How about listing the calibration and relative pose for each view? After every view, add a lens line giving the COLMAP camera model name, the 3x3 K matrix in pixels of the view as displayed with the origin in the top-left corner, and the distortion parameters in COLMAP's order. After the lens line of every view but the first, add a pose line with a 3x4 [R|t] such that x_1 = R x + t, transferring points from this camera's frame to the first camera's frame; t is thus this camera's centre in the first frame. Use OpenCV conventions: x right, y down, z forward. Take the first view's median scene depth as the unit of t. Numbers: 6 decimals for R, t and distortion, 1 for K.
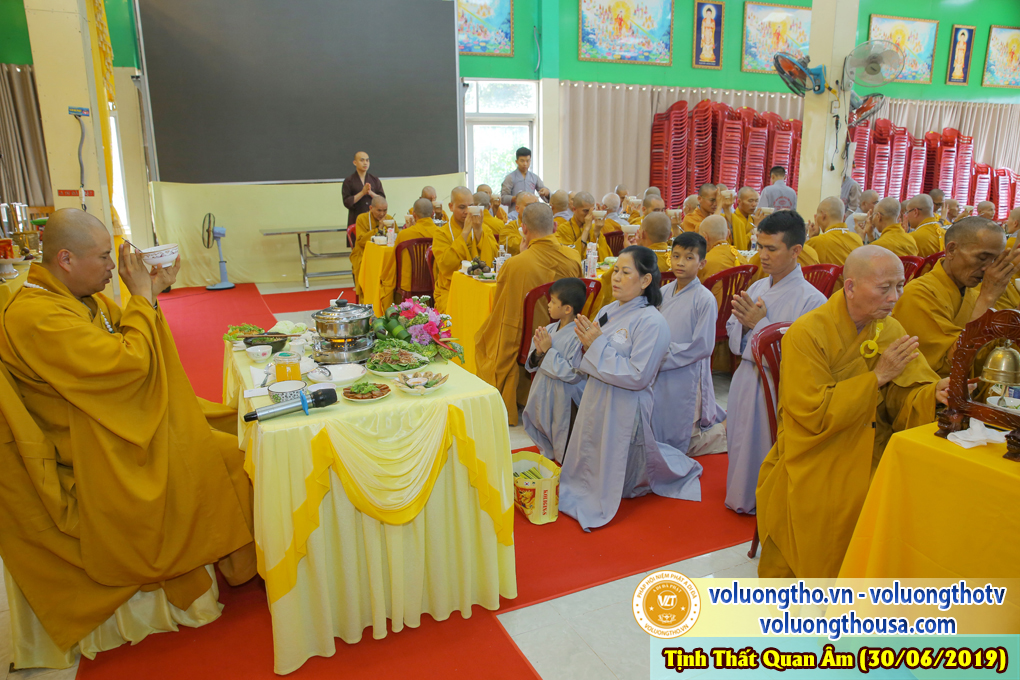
lens RADIAL K [[681.4, 0, 505.5], [0, 681.4, 336.2], [0, 0, 1]] dist [-0.119416, 0.081517]
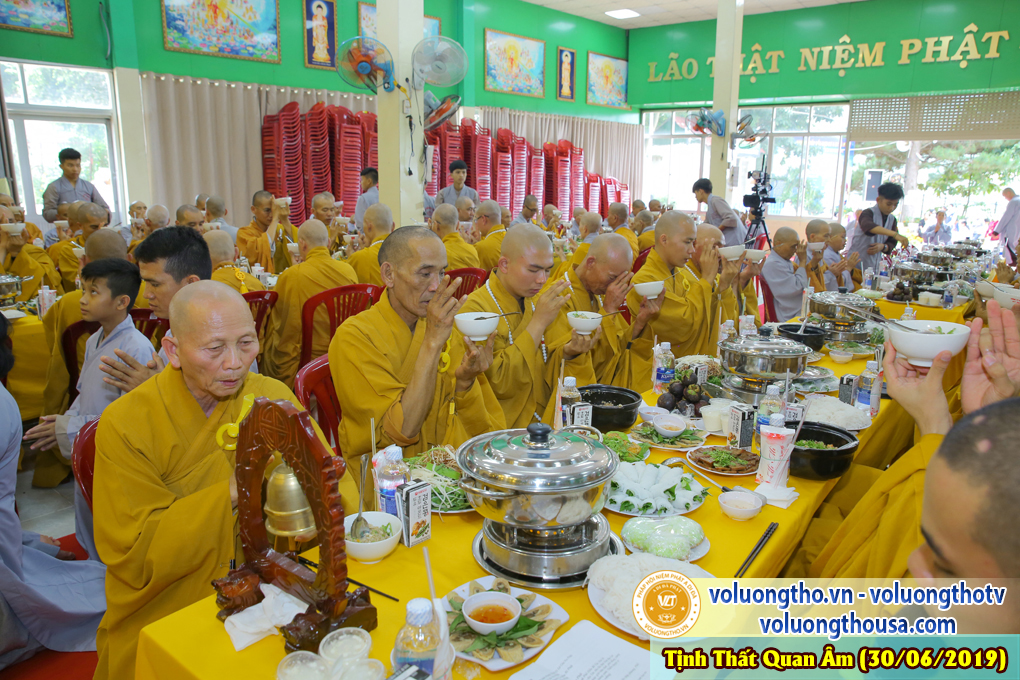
lens RADIAL K [[681.4, 0, 505.5], [0, 681.4, 336.2], [0, 0, 1]] dist [-0.119416, 0.081517]
pose [[0.898294, -0.078110, 0.432396, 0.104493], [0.083796, 0.996465, 0.005921, -0.012449], [-0.431330, 0.030914, 0.901664, 0.057769]]
